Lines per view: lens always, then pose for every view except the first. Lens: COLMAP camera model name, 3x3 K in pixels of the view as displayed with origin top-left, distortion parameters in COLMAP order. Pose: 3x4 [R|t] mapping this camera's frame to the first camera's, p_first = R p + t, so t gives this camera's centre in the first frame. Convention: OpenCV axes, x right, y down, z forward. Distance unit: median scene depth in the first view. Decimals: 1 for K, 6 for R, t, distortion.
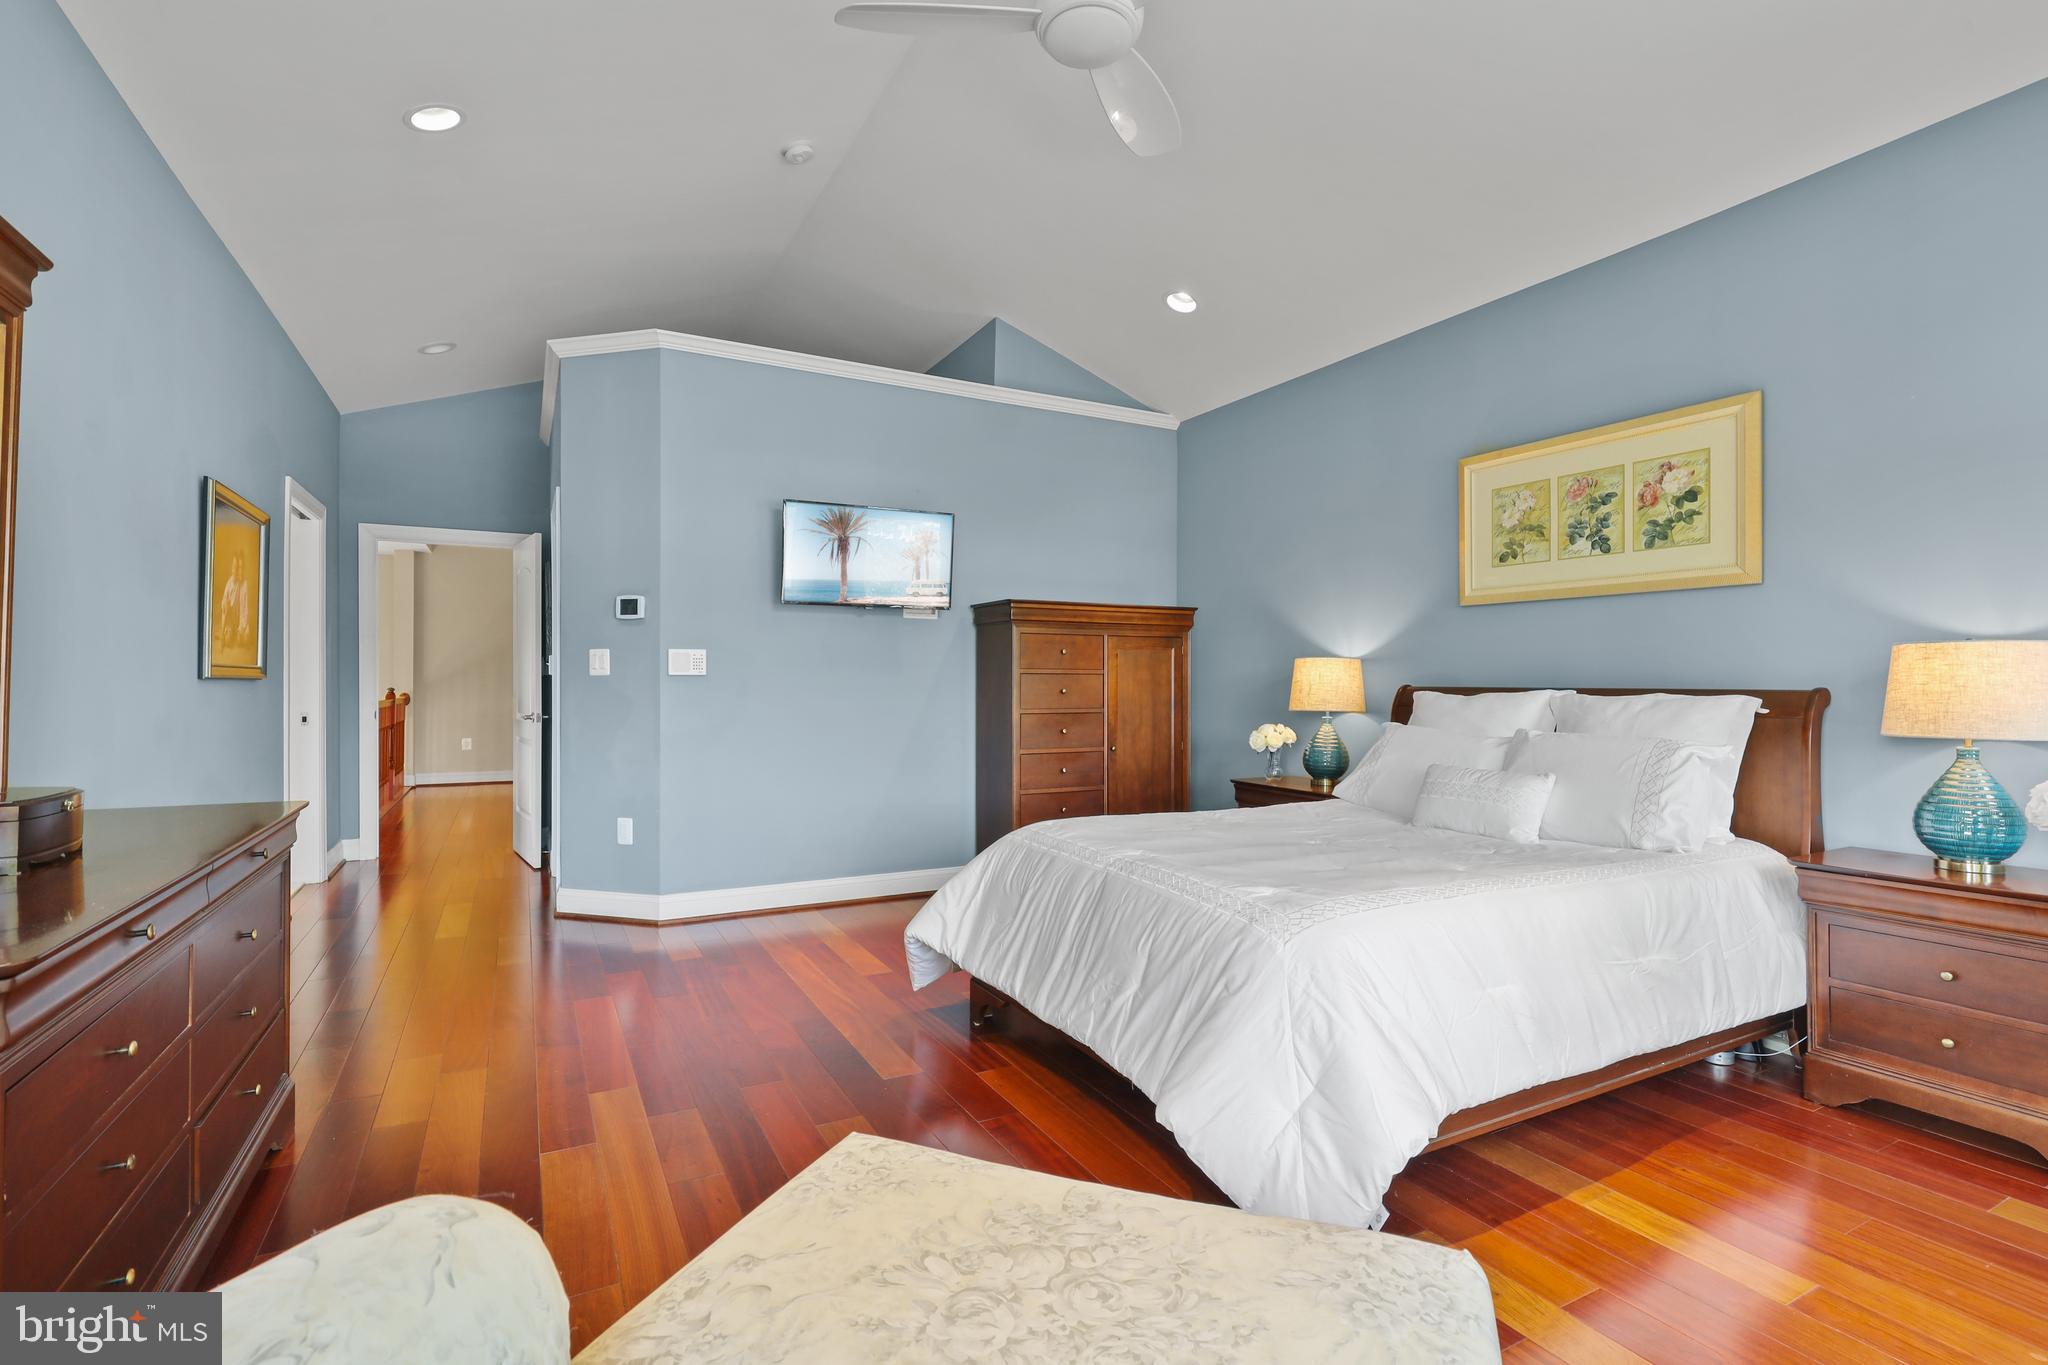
lens RADIAL K [[937.1, 0, 1016.8], [0, 937.1, 679.7], [0, 0, 1]] dist [-0.000004, 0.000159]
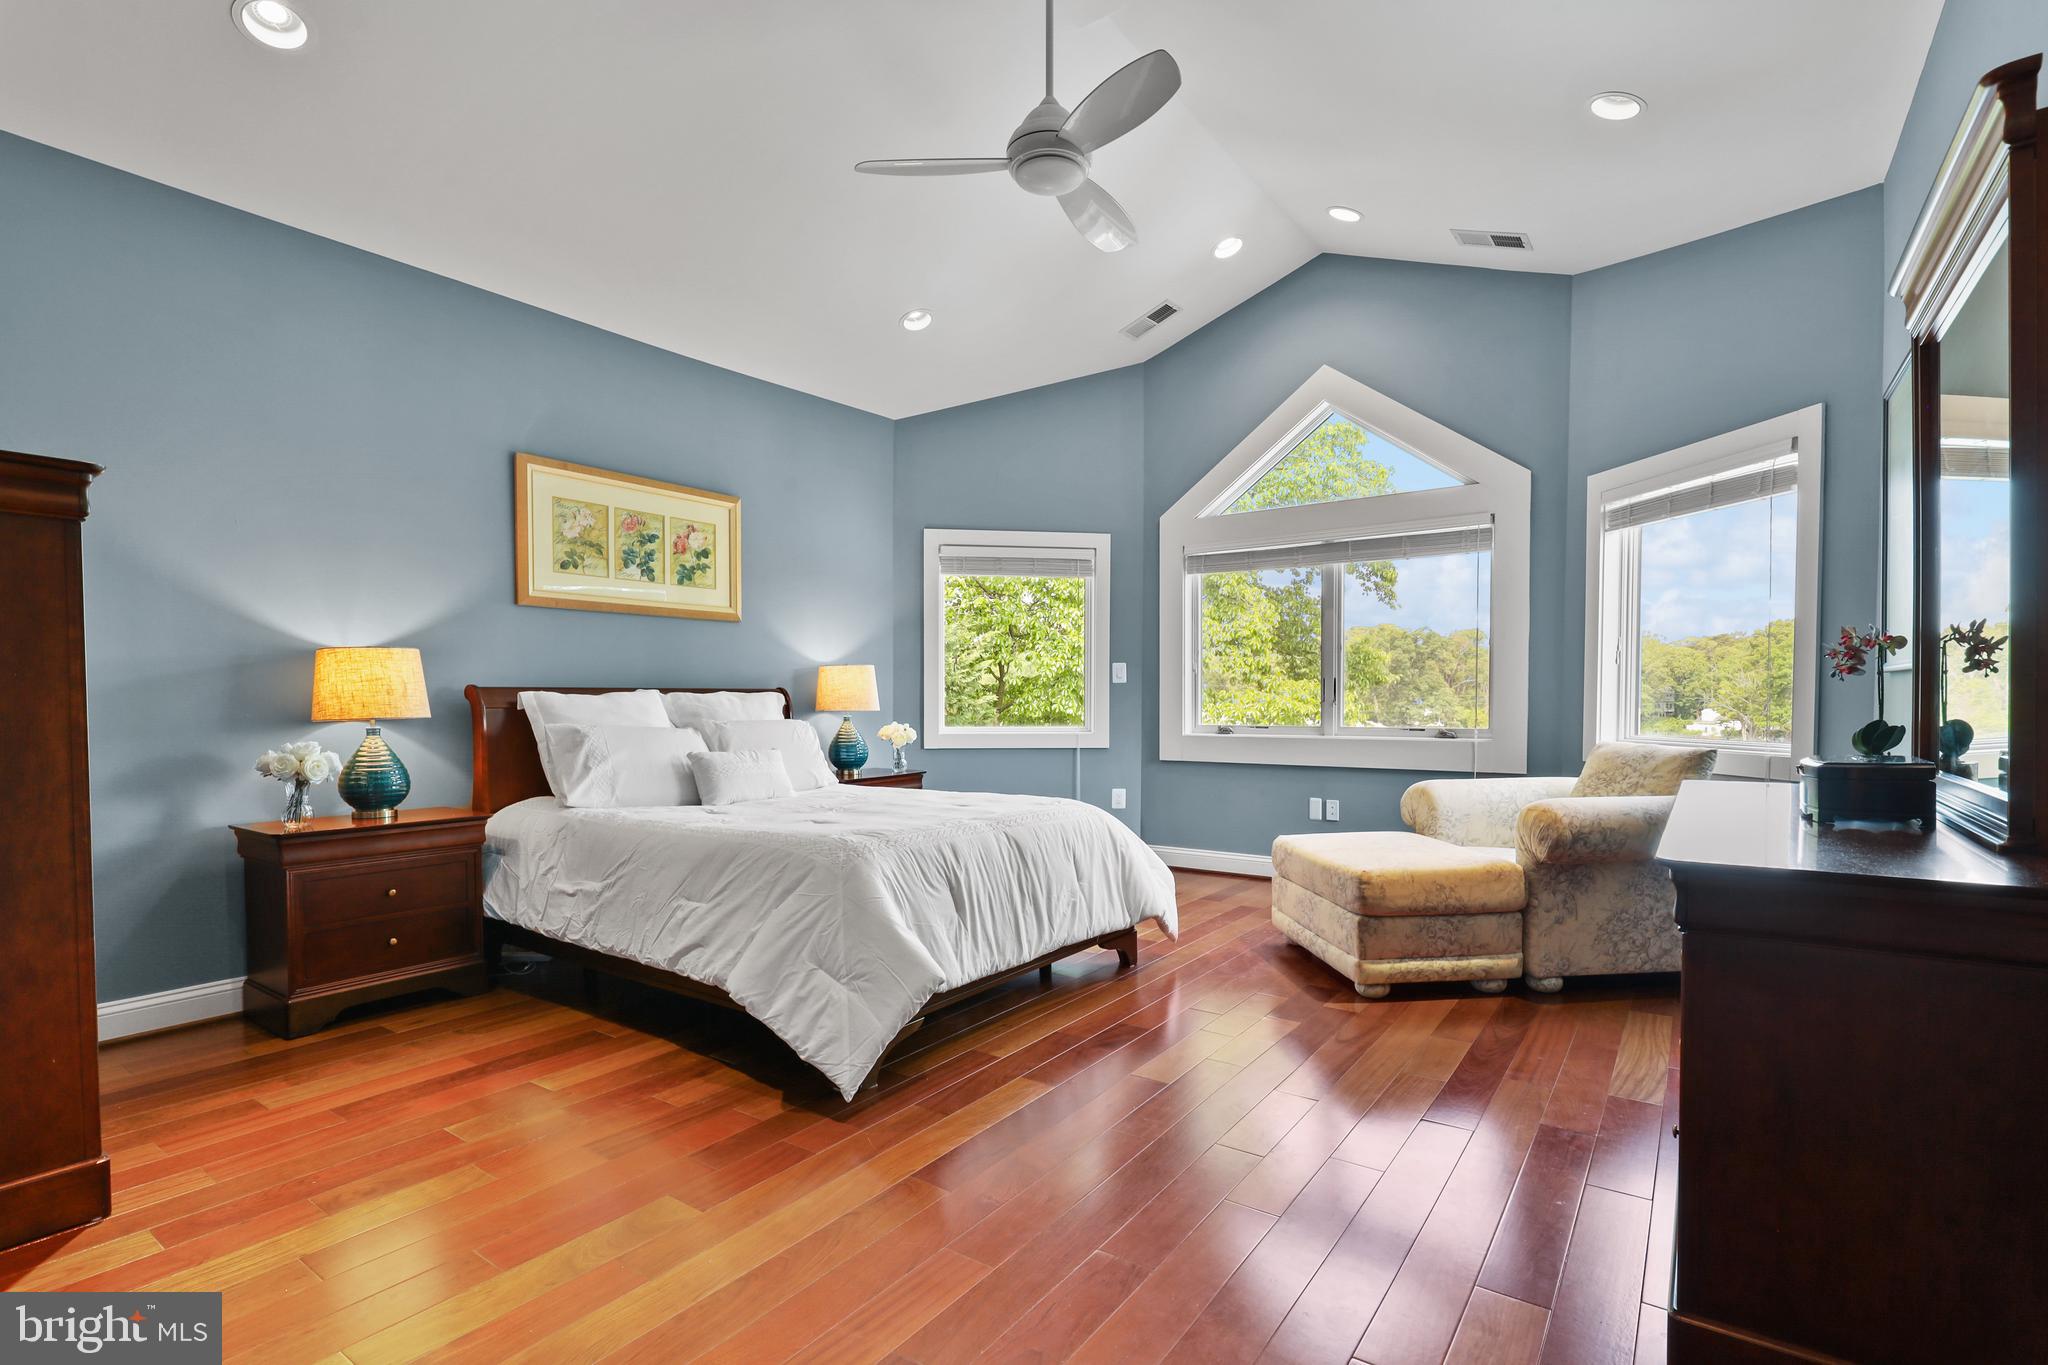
lens RADIAL K [[937.1, 0, 1017.3], [0, 937.1, 690.3], [0, 0, 1]] dist [-0.000004, 0.000159]
pose [[-0.425839, -0.024550, 0.904466, -0.733495], [-0.025917, 0.999553, 0.014929, -0.018069], [-0.904428, -0.017084, -0.426285, 1.078101]]
